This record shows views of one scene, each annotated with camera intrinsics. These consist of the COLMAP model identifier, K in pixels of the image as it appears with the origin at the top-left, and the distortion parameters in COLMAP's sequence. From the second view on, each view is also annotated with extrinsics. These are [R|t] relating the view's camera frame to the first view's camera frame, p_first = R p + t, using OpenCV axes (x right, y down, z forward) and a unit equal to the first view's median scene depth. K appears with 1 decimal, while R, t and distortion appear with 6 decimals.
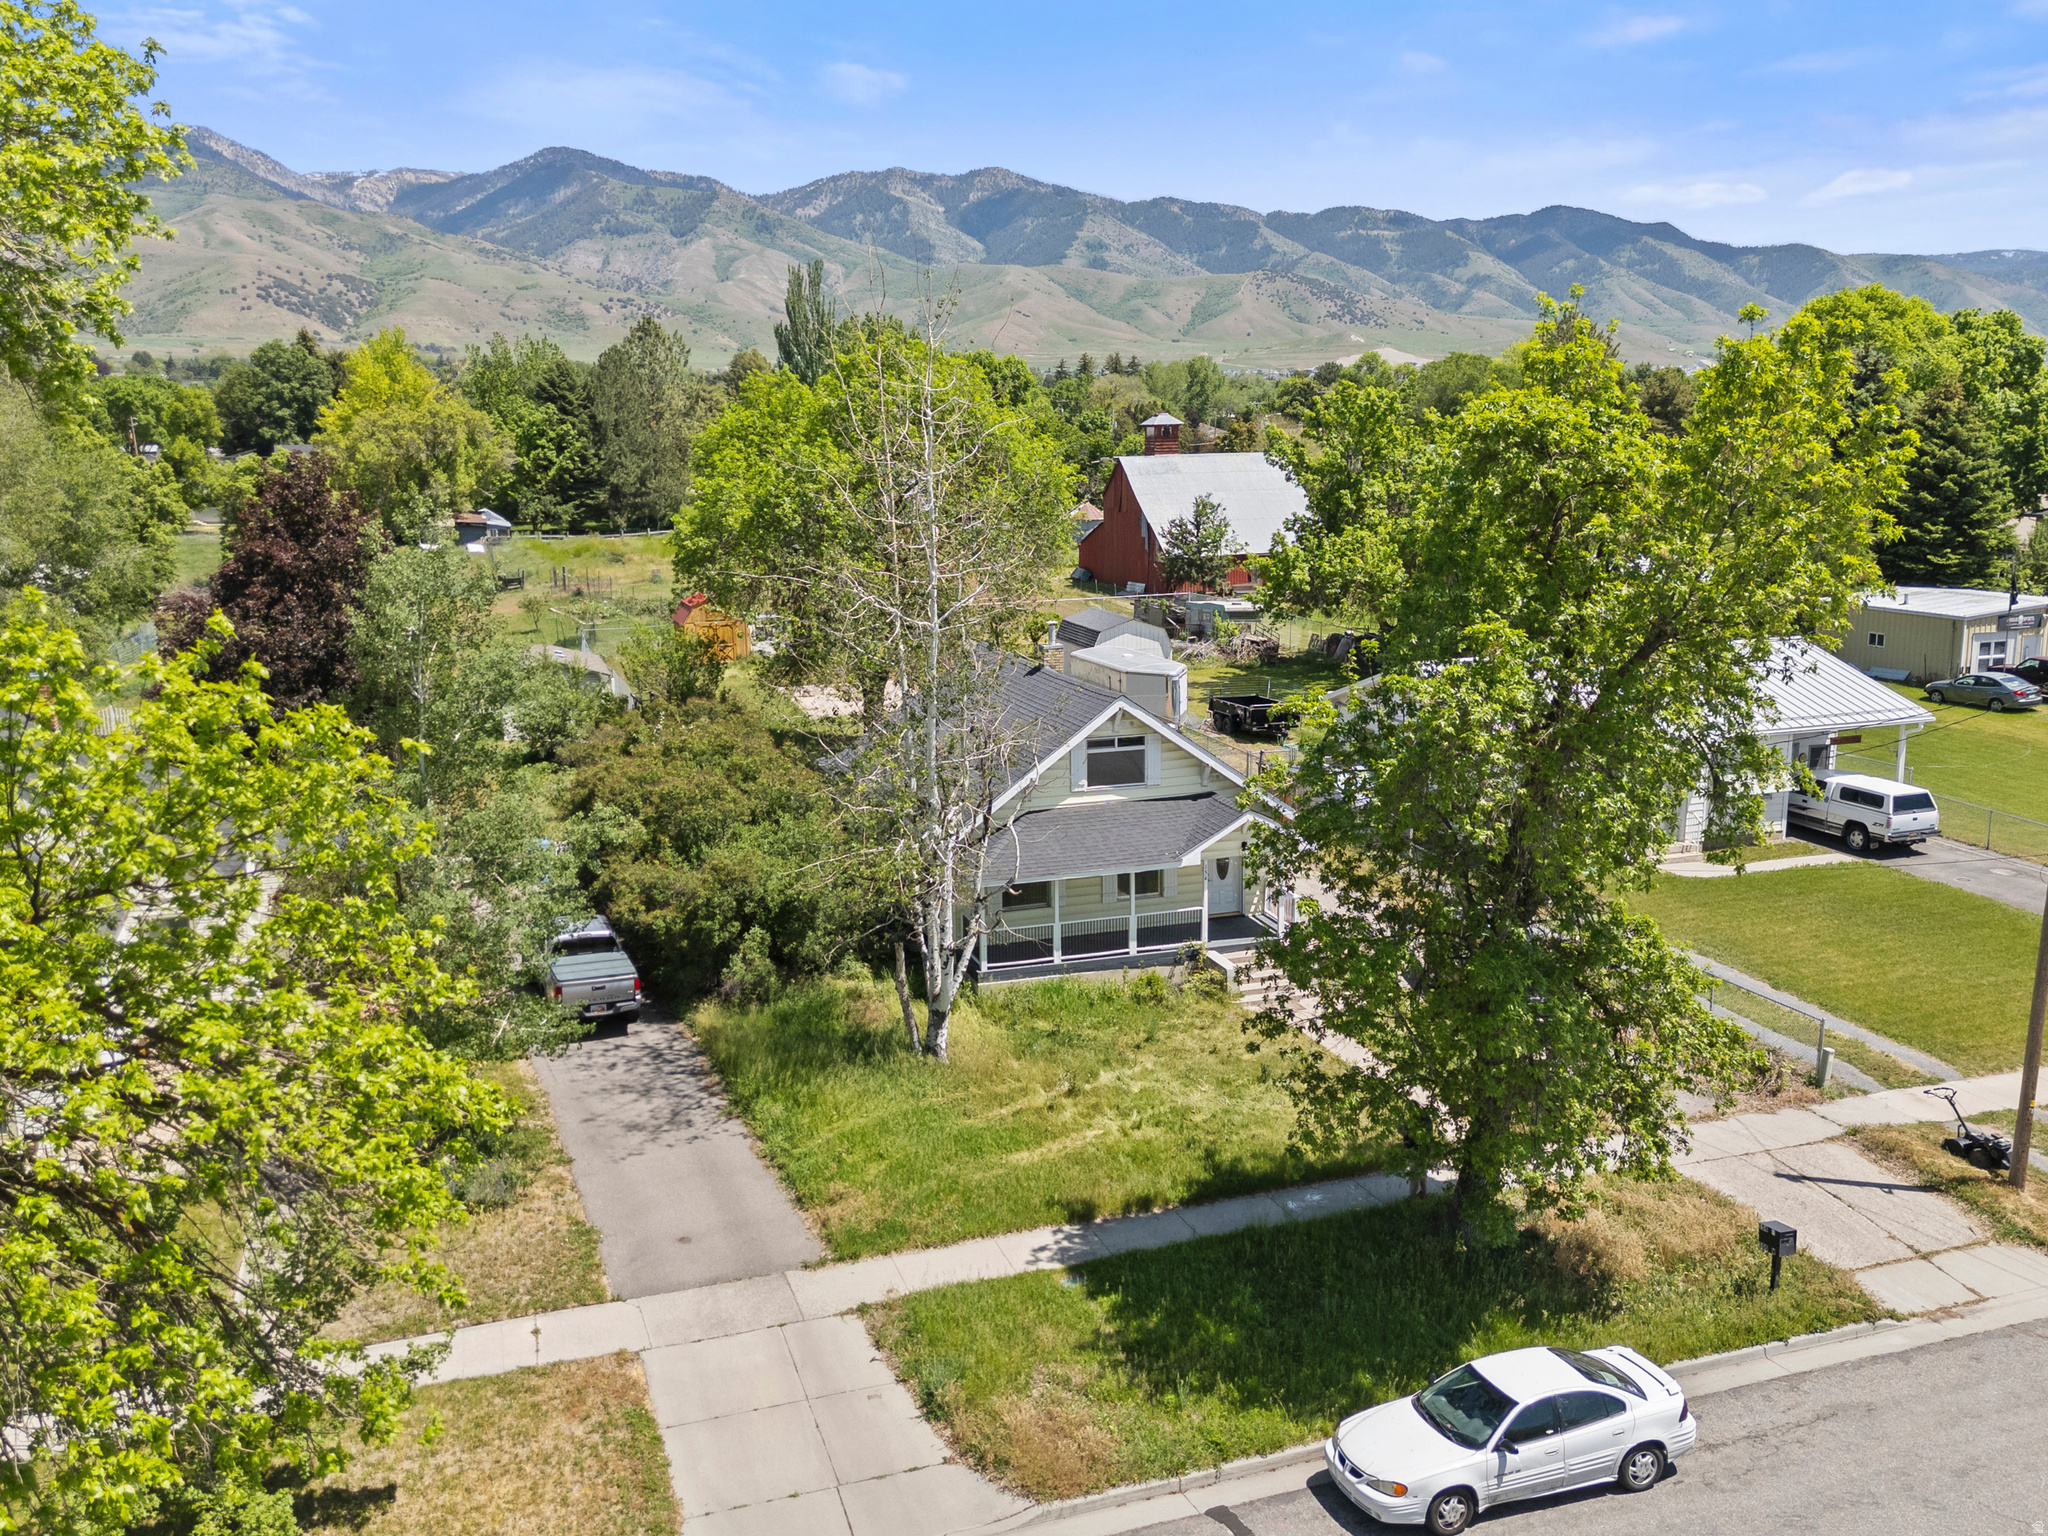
lens RADIAL K [[1715.9, 0, 1093.7], [0, 1715.9, 778.2], [0, 0, 1]] dist [0.038201, 0.003684]
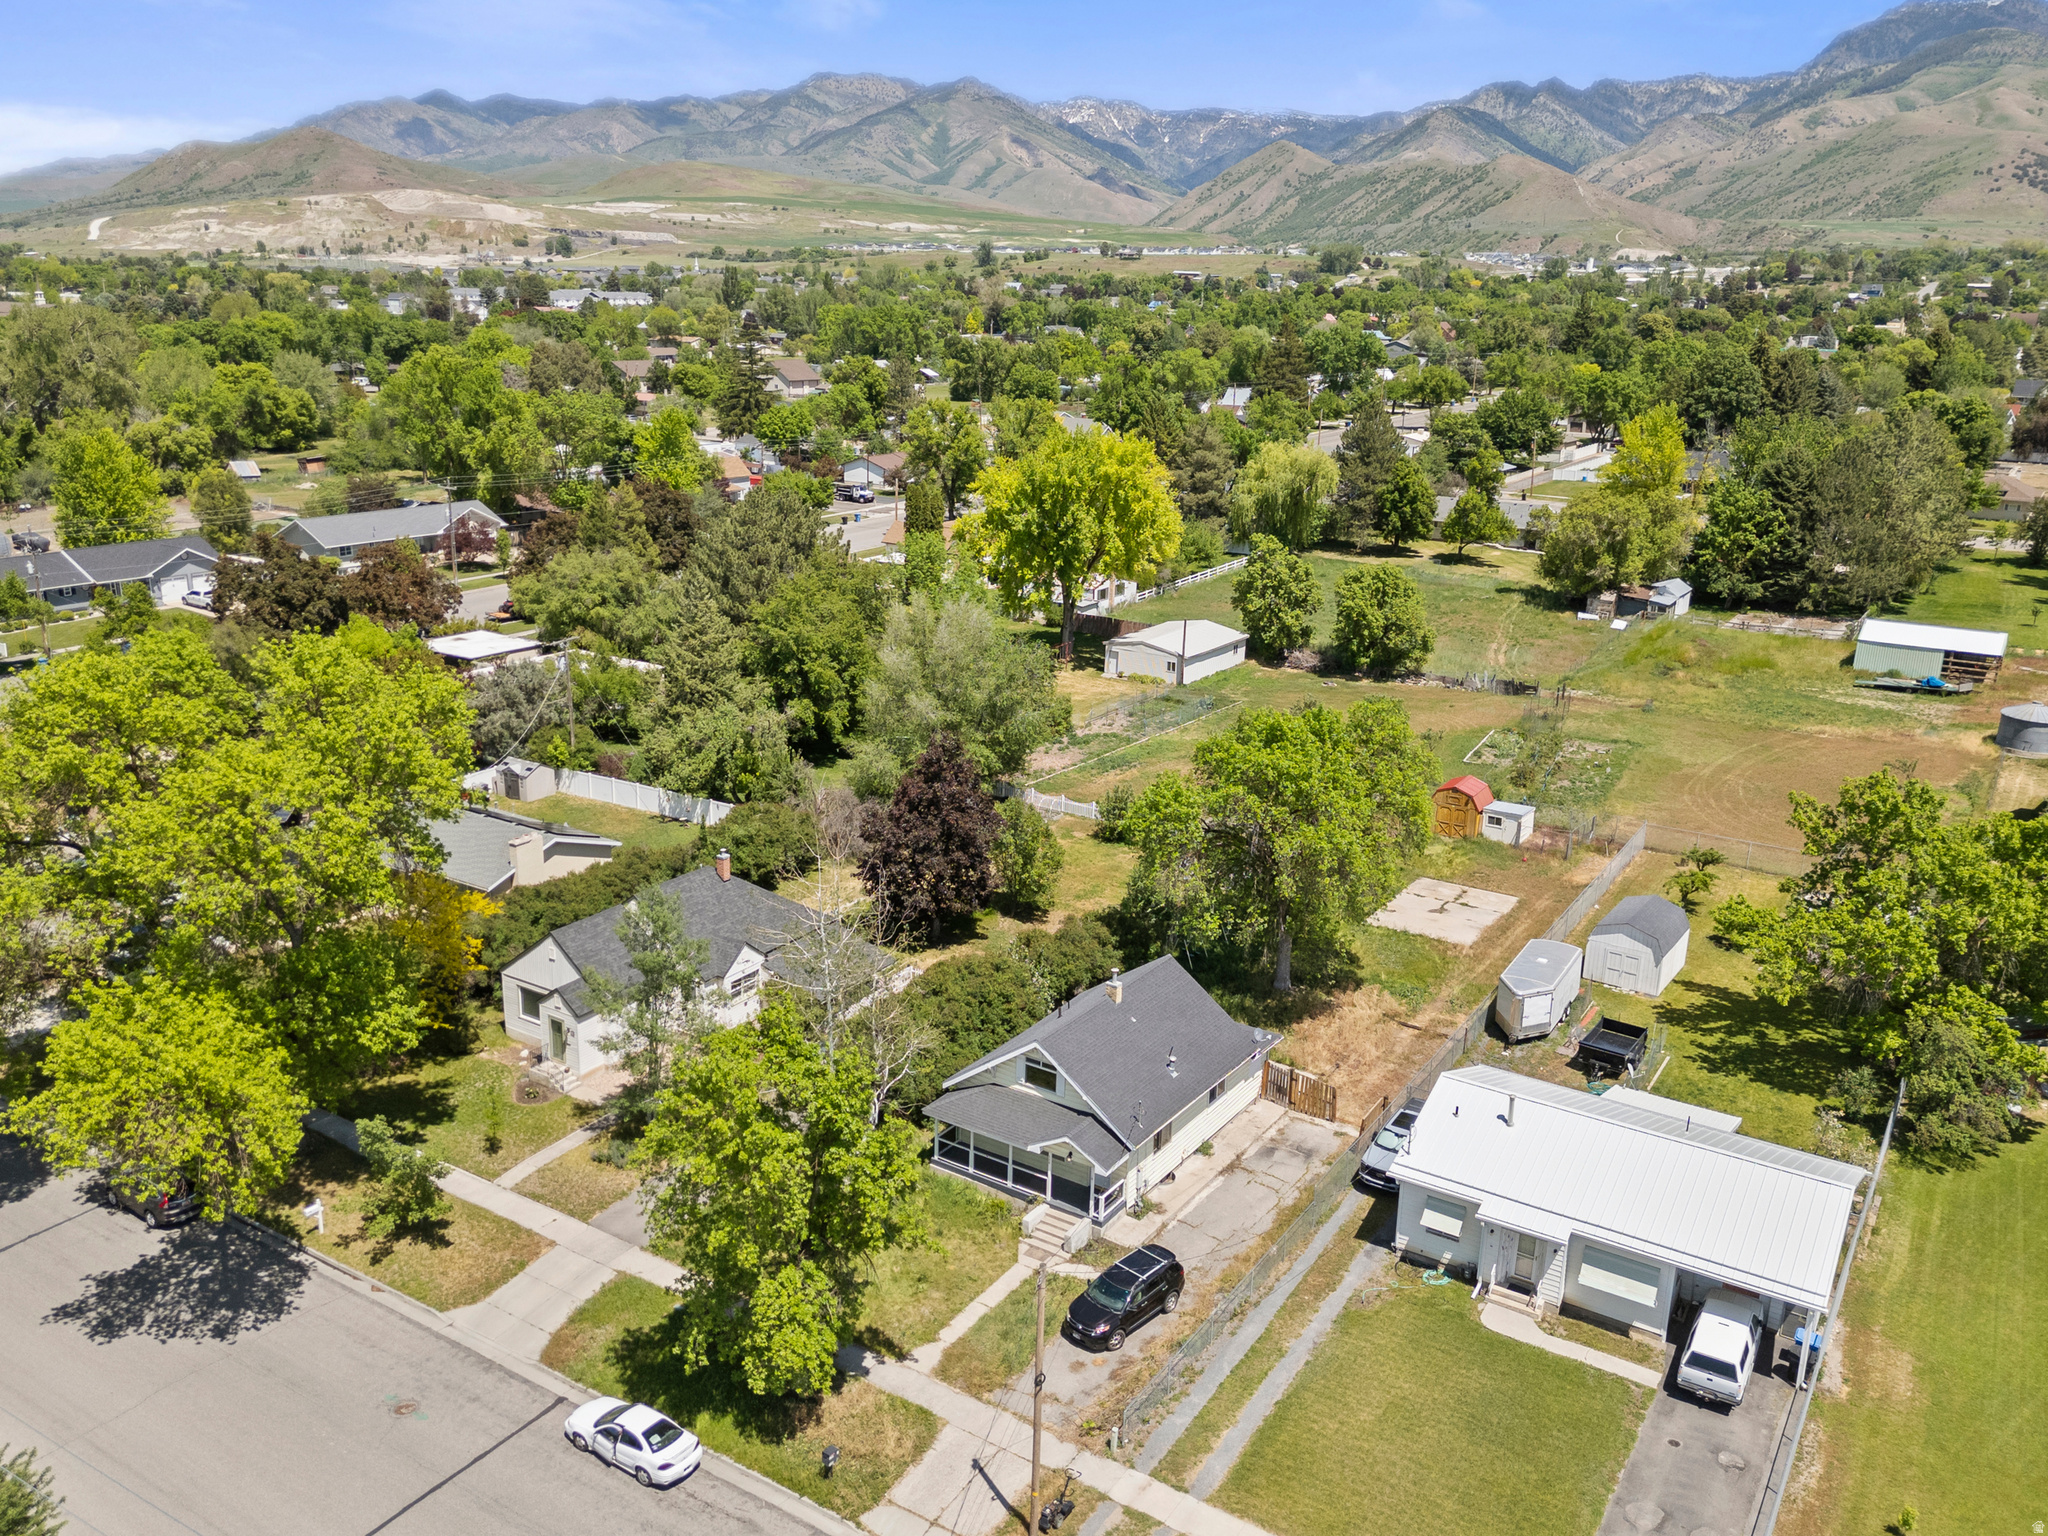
lens RADIAL K [[1715.9, 0, 1093.7], [0, 1715.9, 778.2], [0, 0, 1]] dist [0.038201, 0.003684]
pose [[0.621603, 0.258029, -0.739616, 0.269934], [-0.210876, 0.964455, 0.159240, -0.126150], [0.754415, 0.056983, 0.653920, -0.015993]]
